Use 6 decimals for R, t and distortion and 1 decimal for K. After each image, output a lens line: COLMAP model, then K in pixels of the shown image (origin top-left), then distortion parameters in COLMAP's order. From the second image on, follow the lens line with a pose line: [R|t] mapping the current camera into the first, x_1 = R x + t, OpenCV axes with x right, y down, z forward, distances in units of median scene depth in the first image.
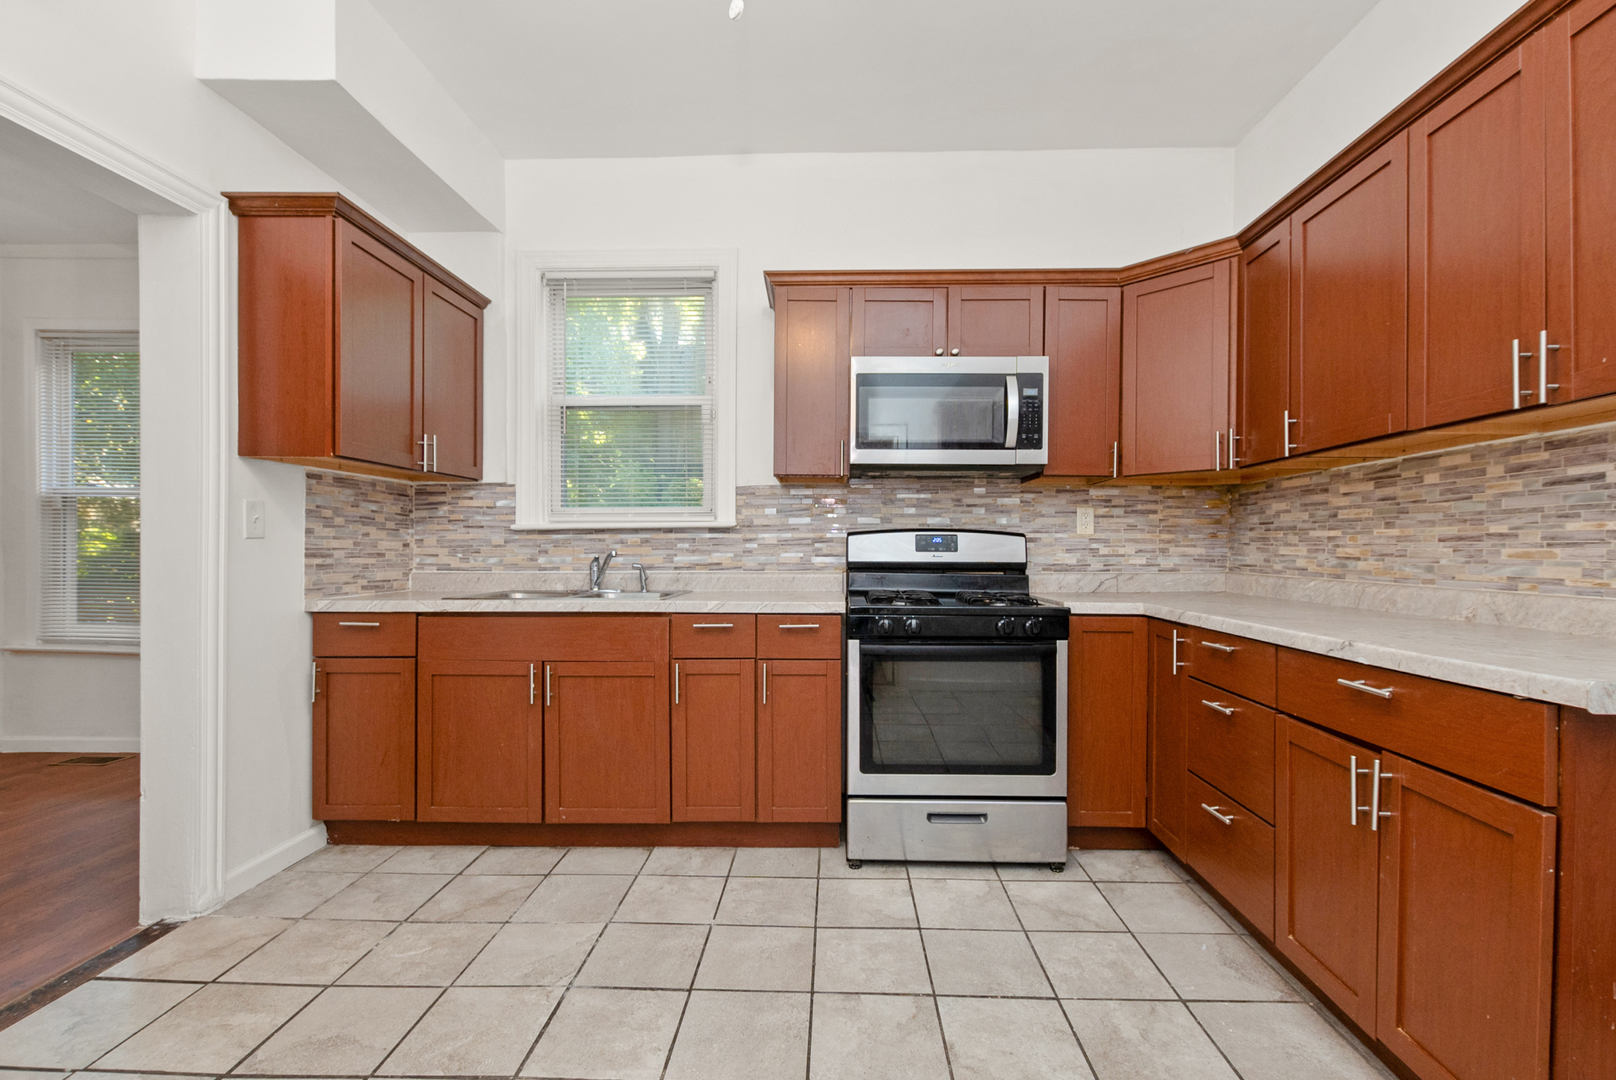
lens RADIAL K [[714.2, 0, 819.0], [0, 714.2, 546.7], [0, 0, 1]] dist [0.007769, -0.001449]
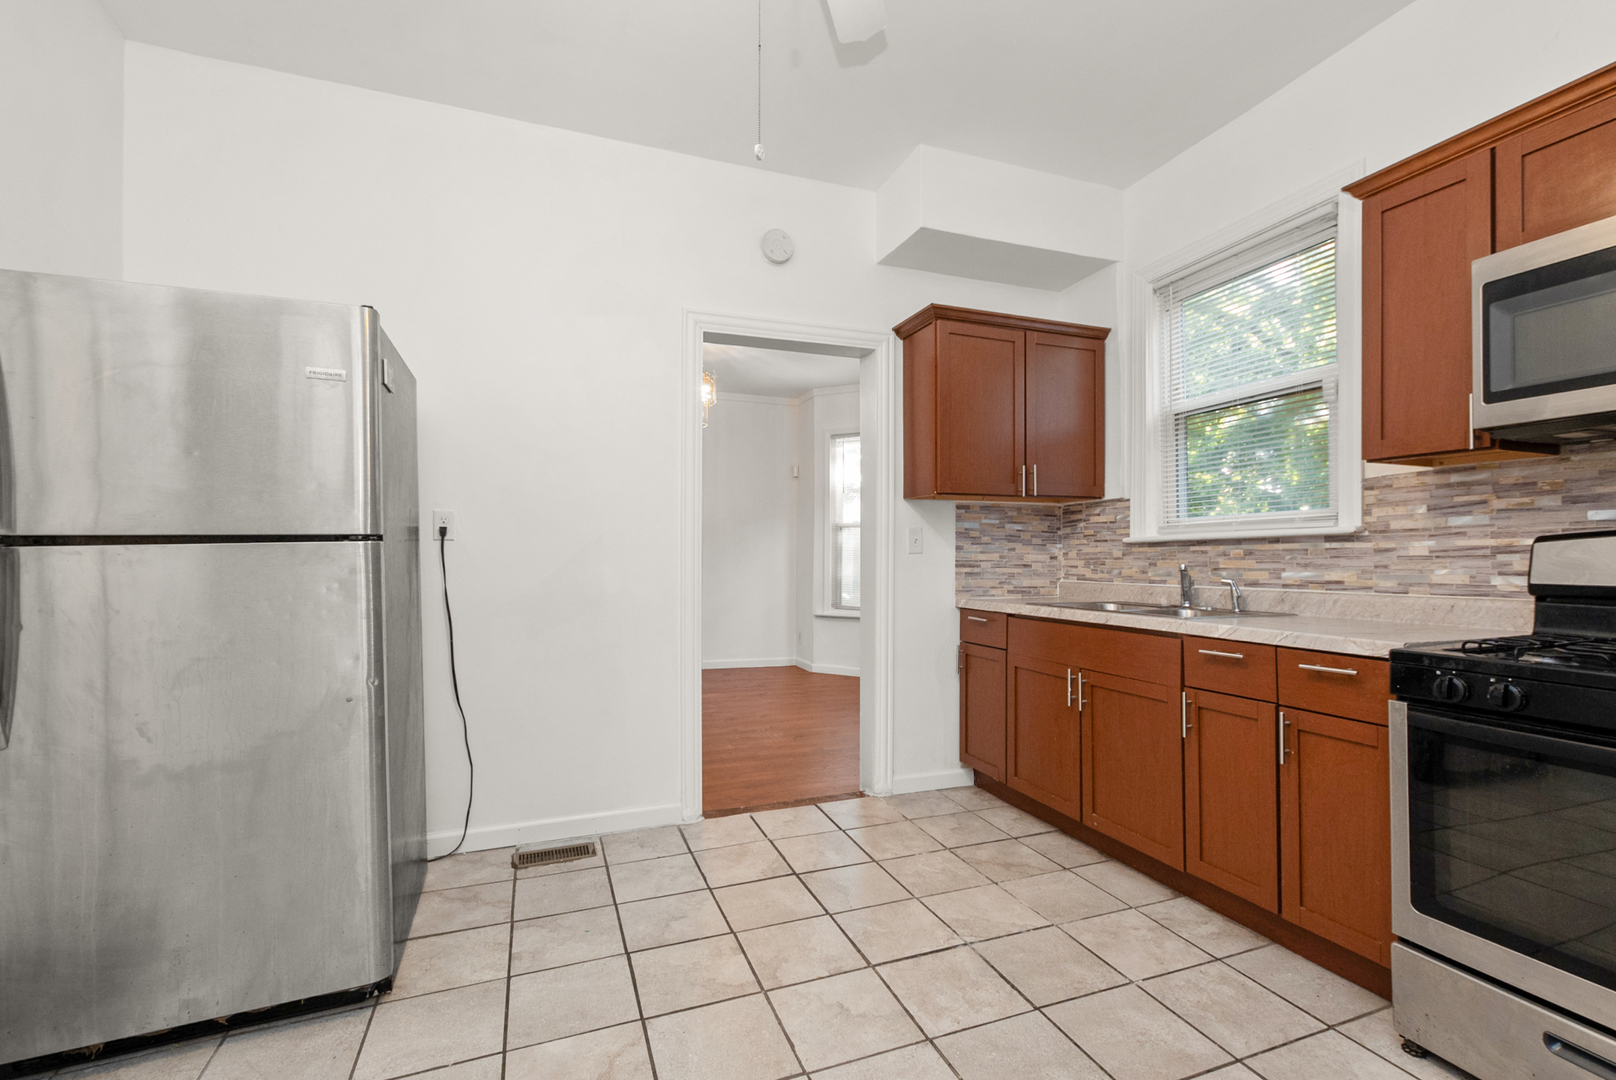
lens RADIAL K [[714.2, 0, 814.3], [0, 714.2, 545.8], [0, 0, 1]] dist [0.007769, -0.001449]
pose [[0.378564, -0.016189, -0.925434, 0.424210], [-0.000750, 0.999841, -0.017797, -0.000947], [0.925575, 0.007431, 0.378491, 0.226965]]
